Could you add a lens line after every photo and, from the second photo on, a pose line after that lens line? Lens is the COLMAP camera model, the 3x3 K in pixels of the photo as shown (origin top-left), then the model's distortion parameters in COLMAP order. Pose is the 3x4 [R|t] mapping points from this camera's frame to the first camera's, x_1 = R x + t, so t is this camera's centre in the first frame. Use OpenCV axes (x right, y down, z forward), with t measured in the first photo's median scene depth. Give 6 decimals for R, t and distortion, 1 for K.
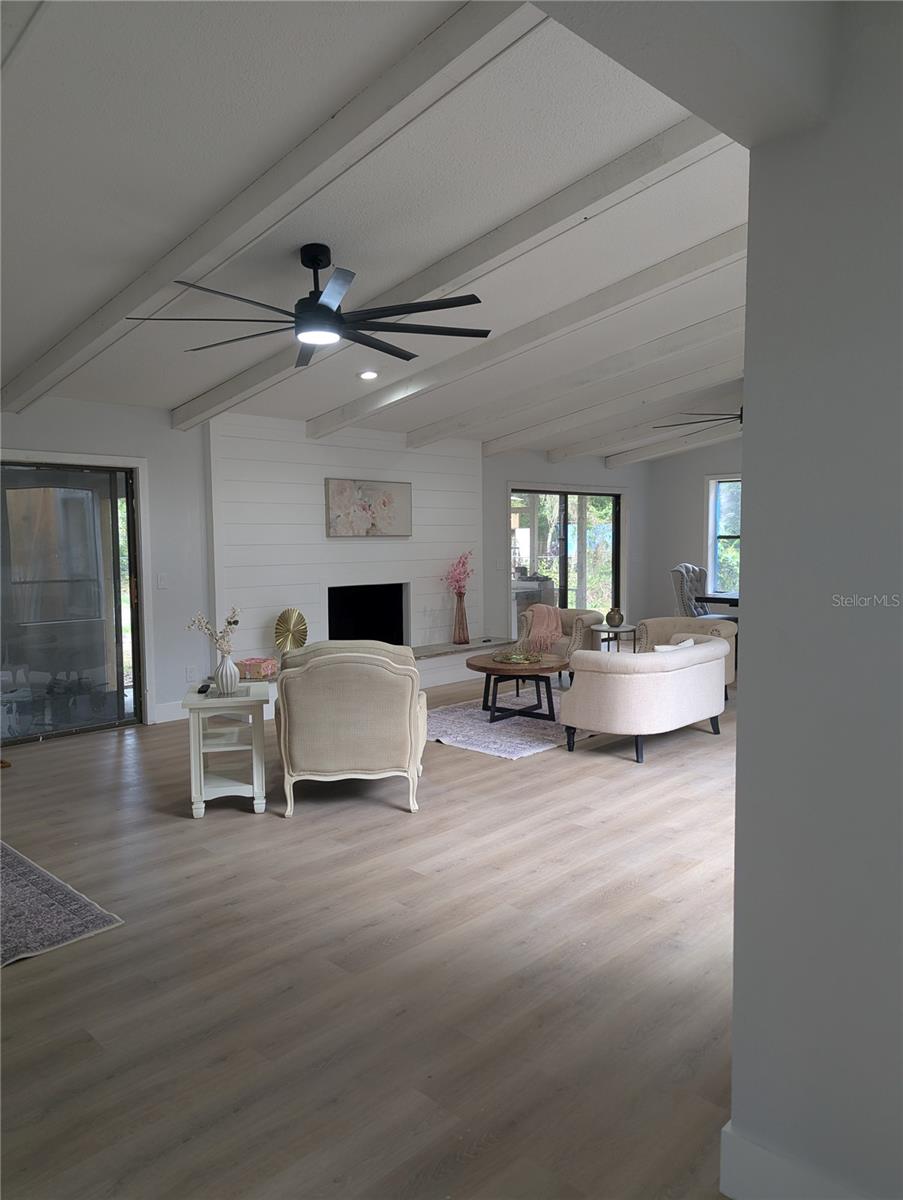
lens RADIAL K [[846.8, 0, 453.5], [0, 846.8, 609.8], [0, 0, 1]] dist [0.083819, -0.053116]
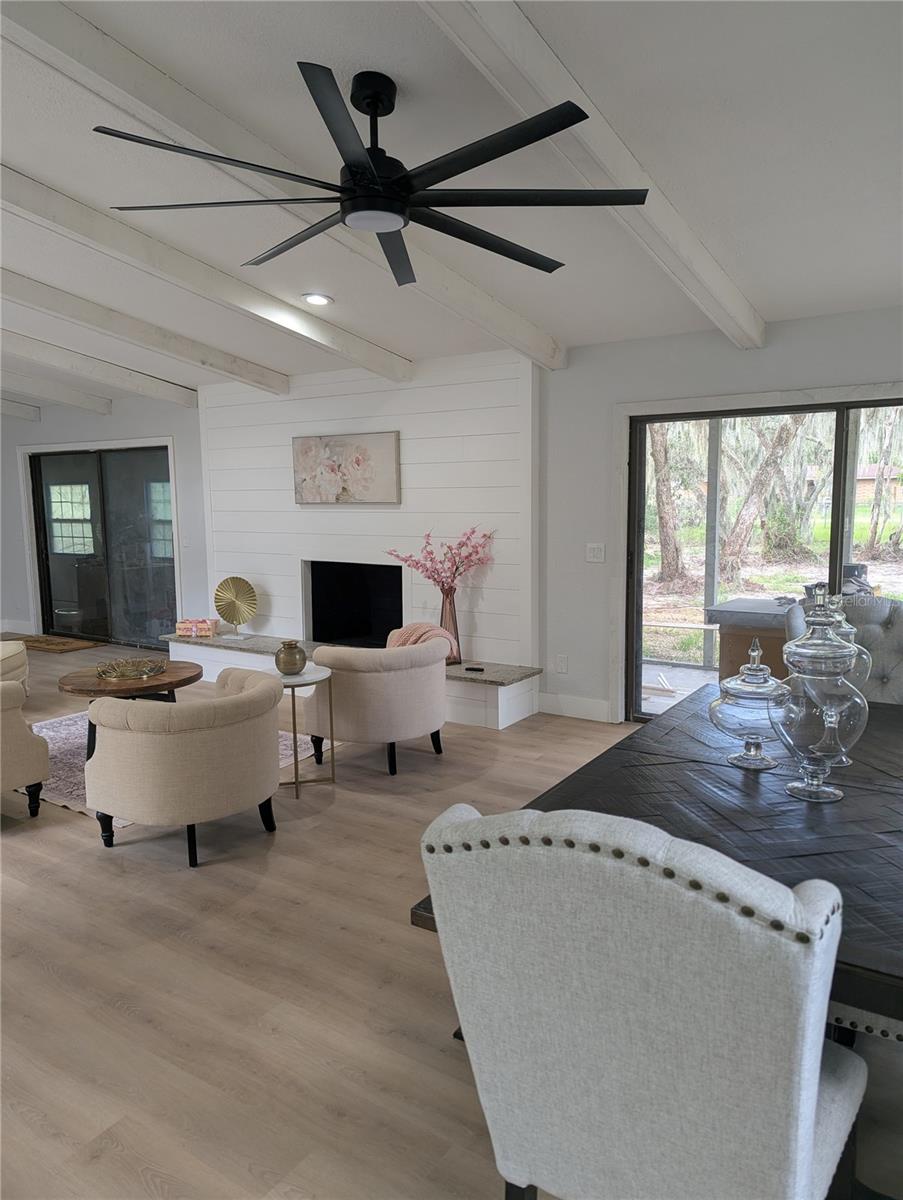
lens RADIAL K [[842.1, 0, 450.5], [0, 842.1, 593.5], [0, 0, 1]] dist [0.065361, -0.046529]
pose [[0.172780, 0.121483, -0.977440, 0.894673], [-0.078043, 0.990933, 0.109364, -0.120628], [0.981864, 0.057386, 0.180695, 1.186088]]
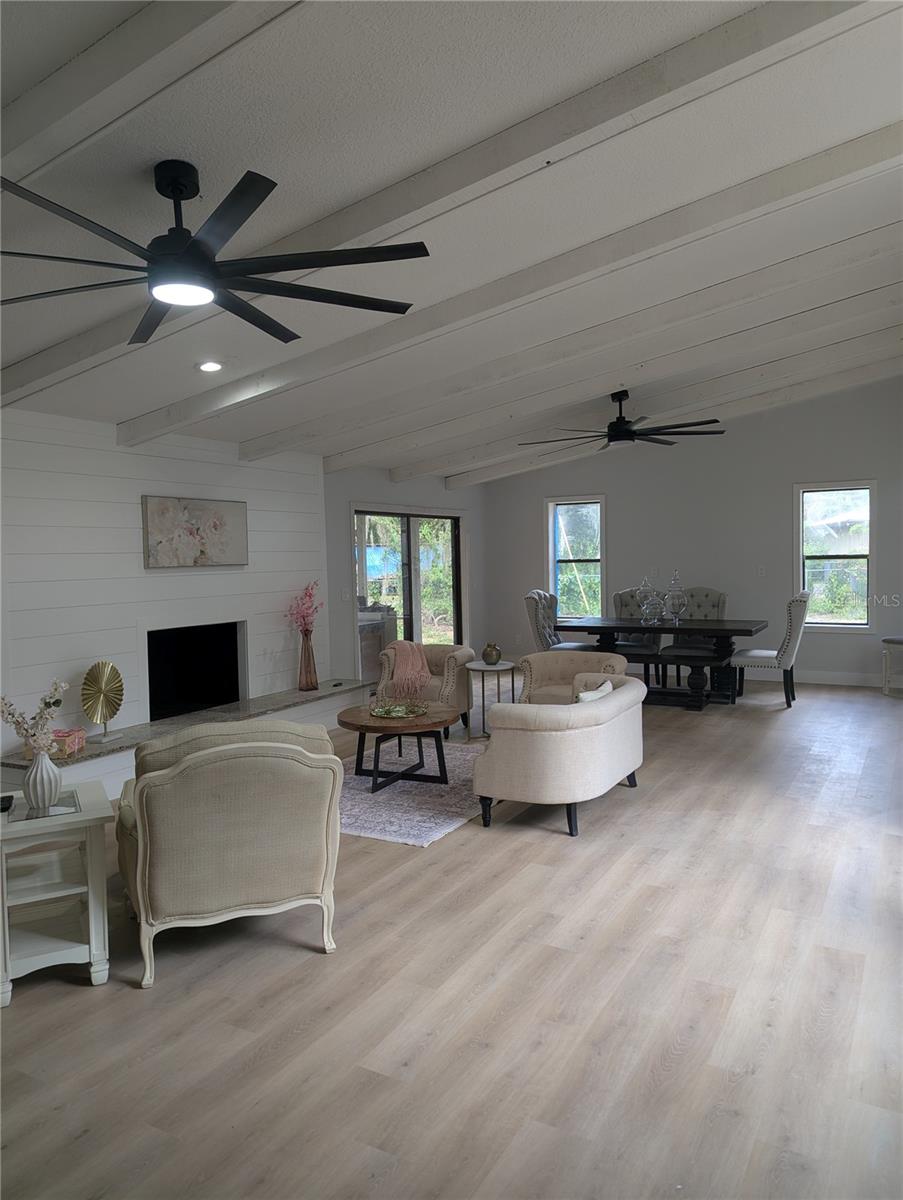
lens RADIAL K [[842.4, 0, 451.5], [0, 842.4, 600.0], [0, 0, 1]] dist [0.064901, -0.049023]
pose [[0.967686, -0.024236, 0.250990, -0.084241], [0.033466, 0.998909, -0.032568, -0.024017], [-0.249927, 0.039915, 0.967442, 0.182889]]
